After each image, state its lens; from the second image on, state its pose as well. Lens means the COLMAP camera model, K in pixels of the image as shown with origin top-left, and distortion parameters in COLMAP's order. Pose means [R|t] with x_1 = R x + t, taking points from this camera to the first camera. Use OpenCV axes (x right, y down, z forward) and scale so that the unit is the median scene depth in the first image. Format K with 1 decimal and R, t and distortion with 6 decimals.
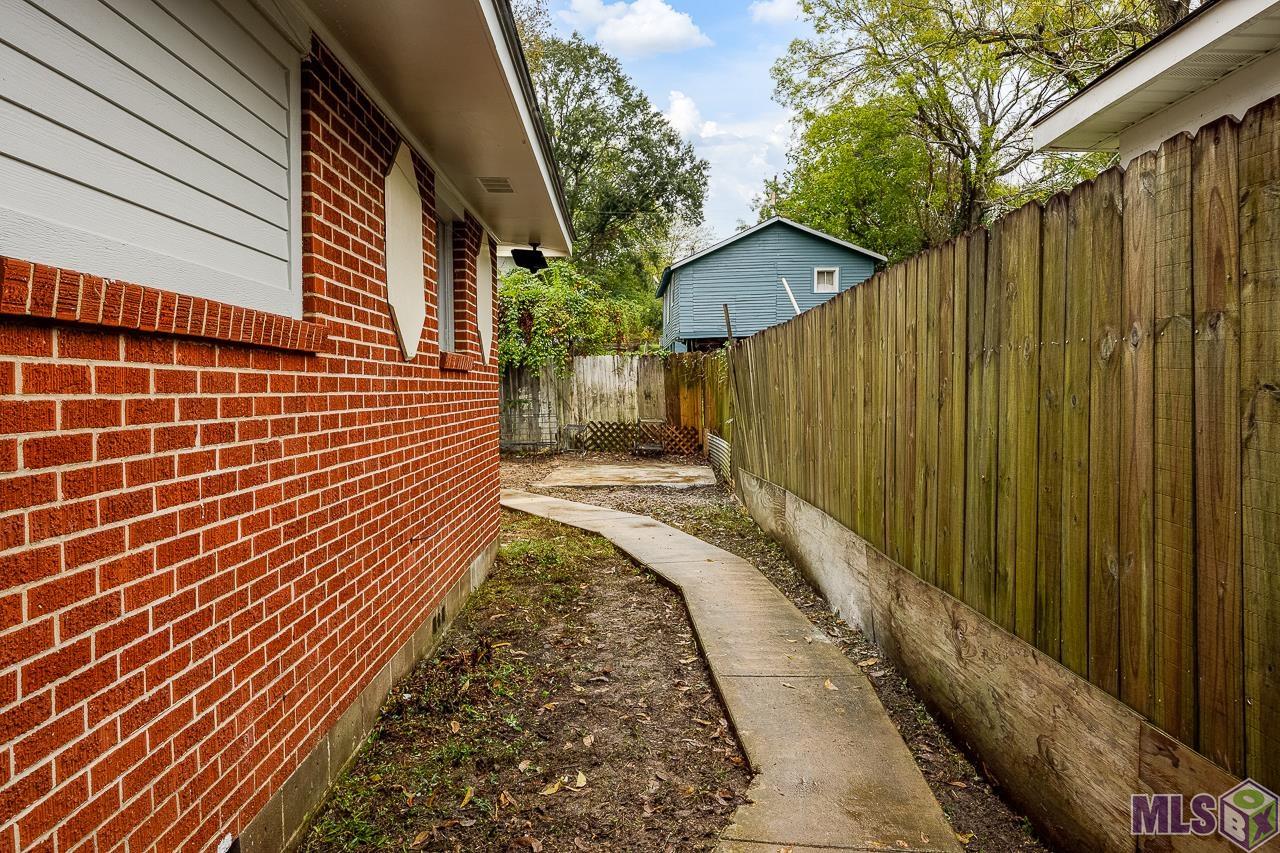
lens RADIAL K [[802.6, 0, 619.9], [0, 802.6, 432.1], [0, 0, 1]] dist [-0.004136, -0.002364]
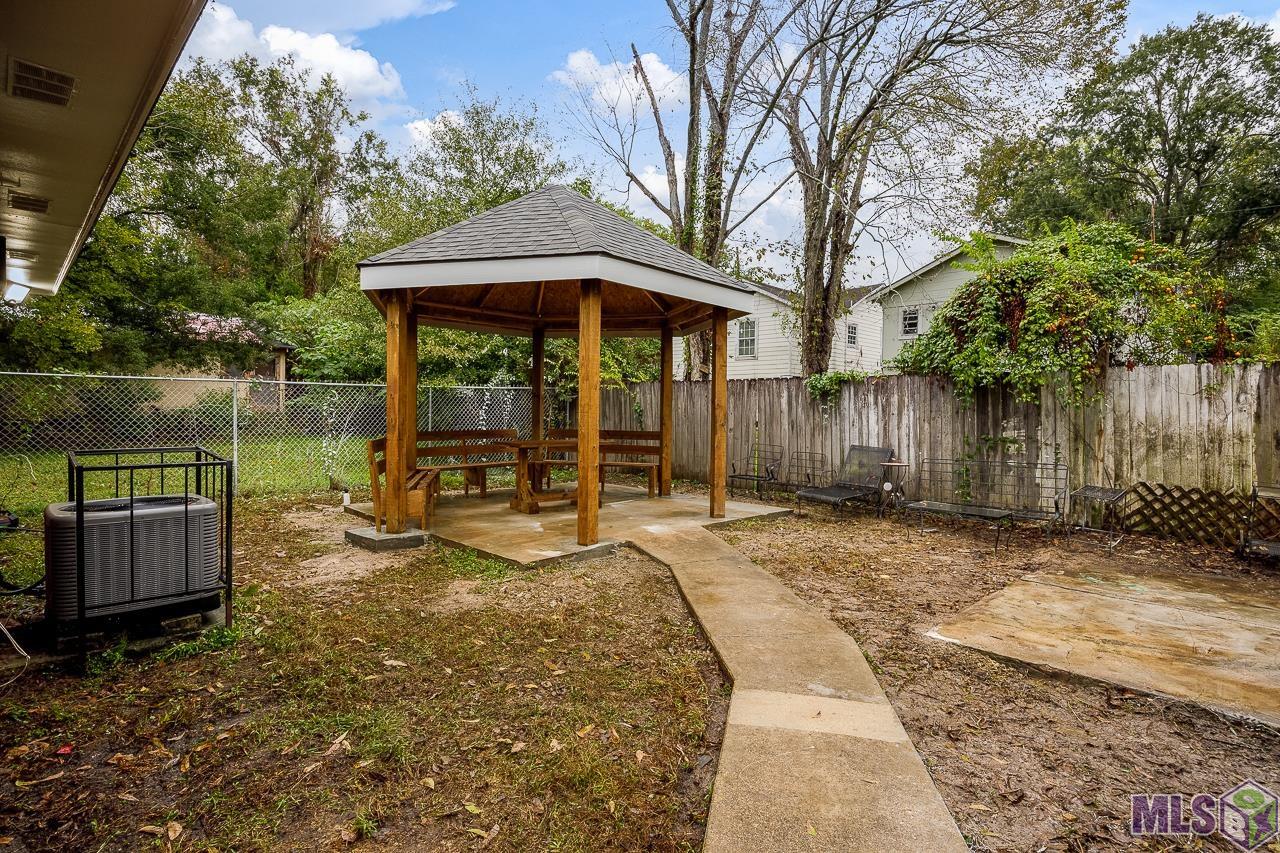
lens RADIAL K [[645.6, 0, 640.0], [0, 645.6, 426.5], [0, 0, 1]] dist [-0.012175, 0.000192]
pose [[0.716096, 0.034158, -0.697166, 0.005446], [-0.057378, 0.998302, -0.010024, -0.006214], [0.695640, 0.047180, 0.716840, 0.096481]]
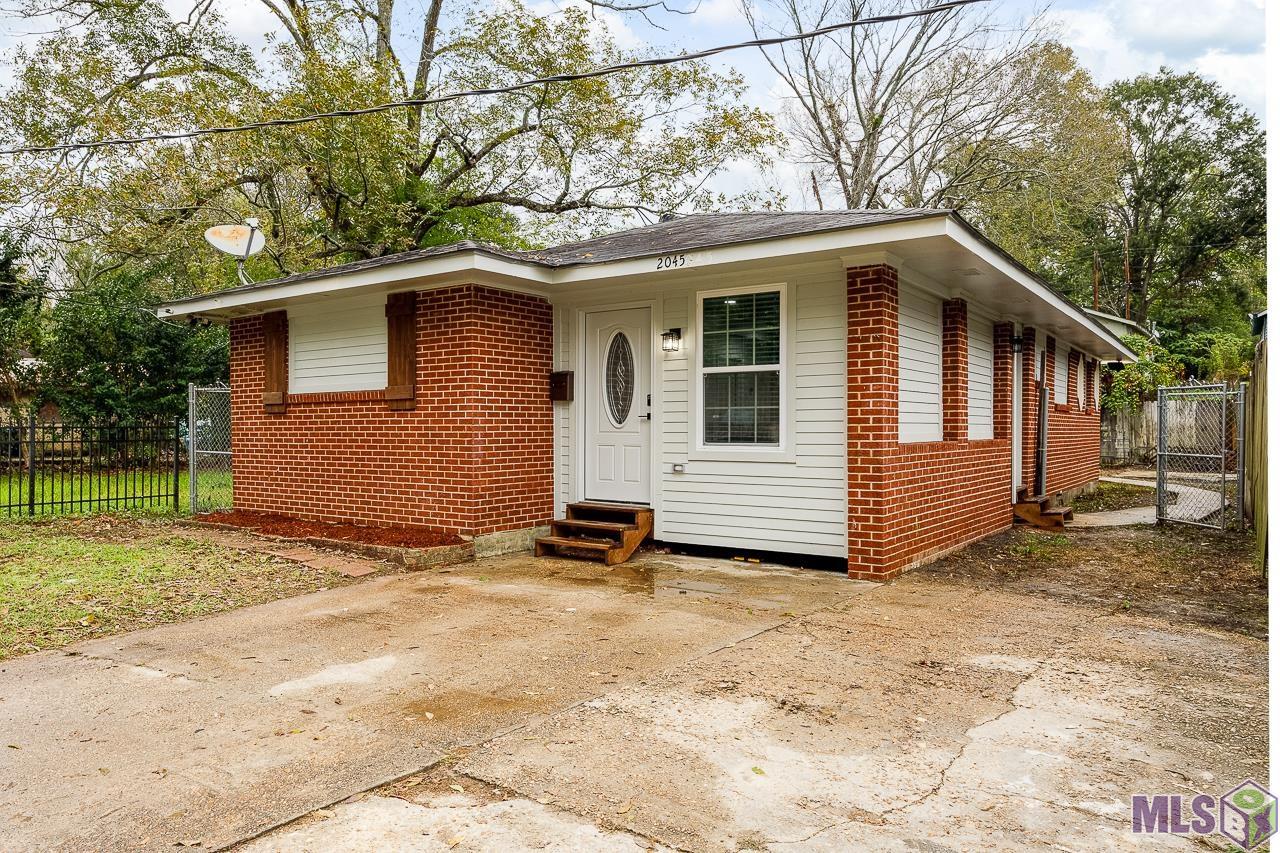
lens RADIAL K [[802.6, 0, 619.9], [0, 802.6, 432.1], [0, 0, 1]] dist [-0.004136, -0.002364]
pose [[0.796237, 0.018536, -0.604701, 0.015322], [-0.045419, 0.998541, -0.029197, 0.011289], [0.603277, 0.050713, 0.795918, -0.173167]]
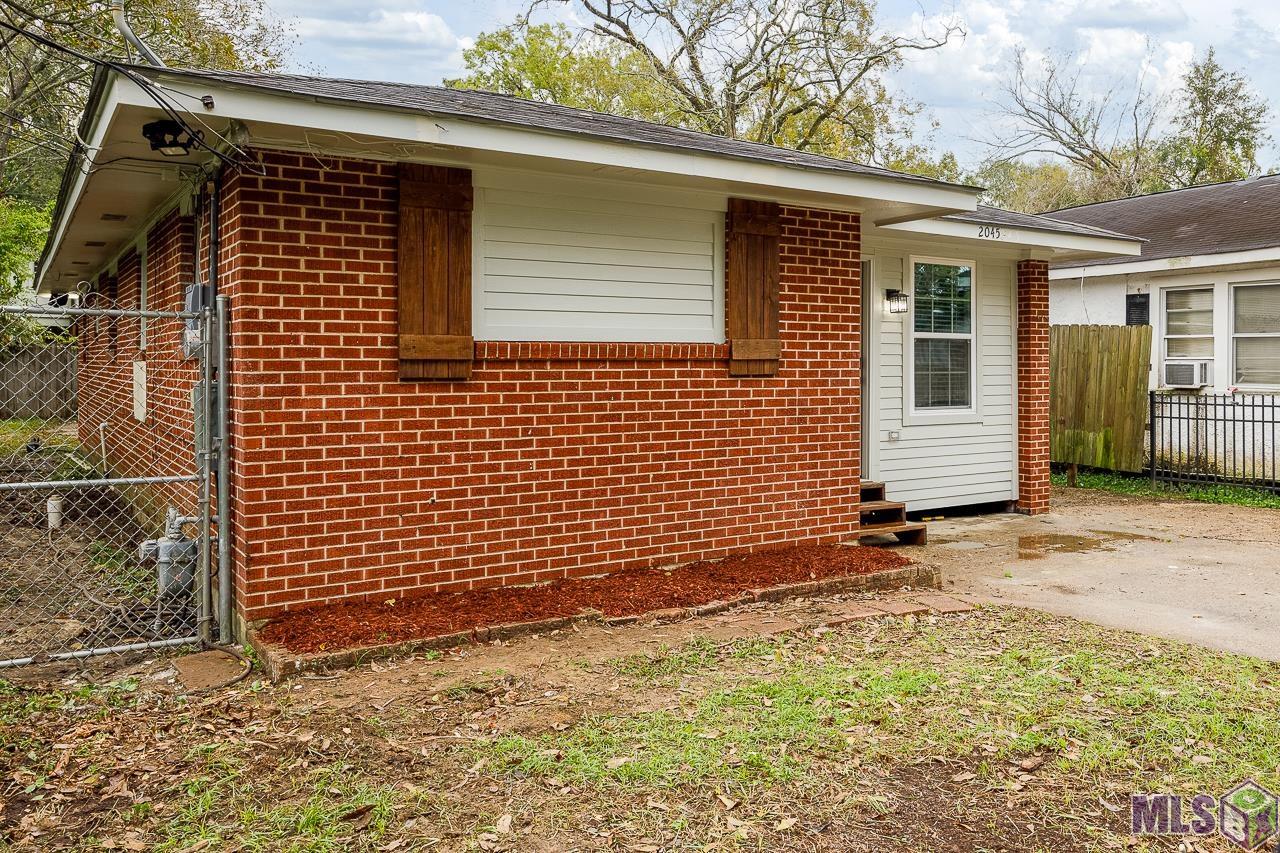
lens RADIAL K [[948.0, 0, 640.4], [0, 948.0, 359.6], [0, 0, 1]] dist [0.024794, -0.000089]
pose [[0.879948, 0.020339, 0.474634, -0.119054], [0.009993, 0.998070, -0.061295, 0.010205], [-0.474965, 0.058679, 0.878046, -0.174909]]
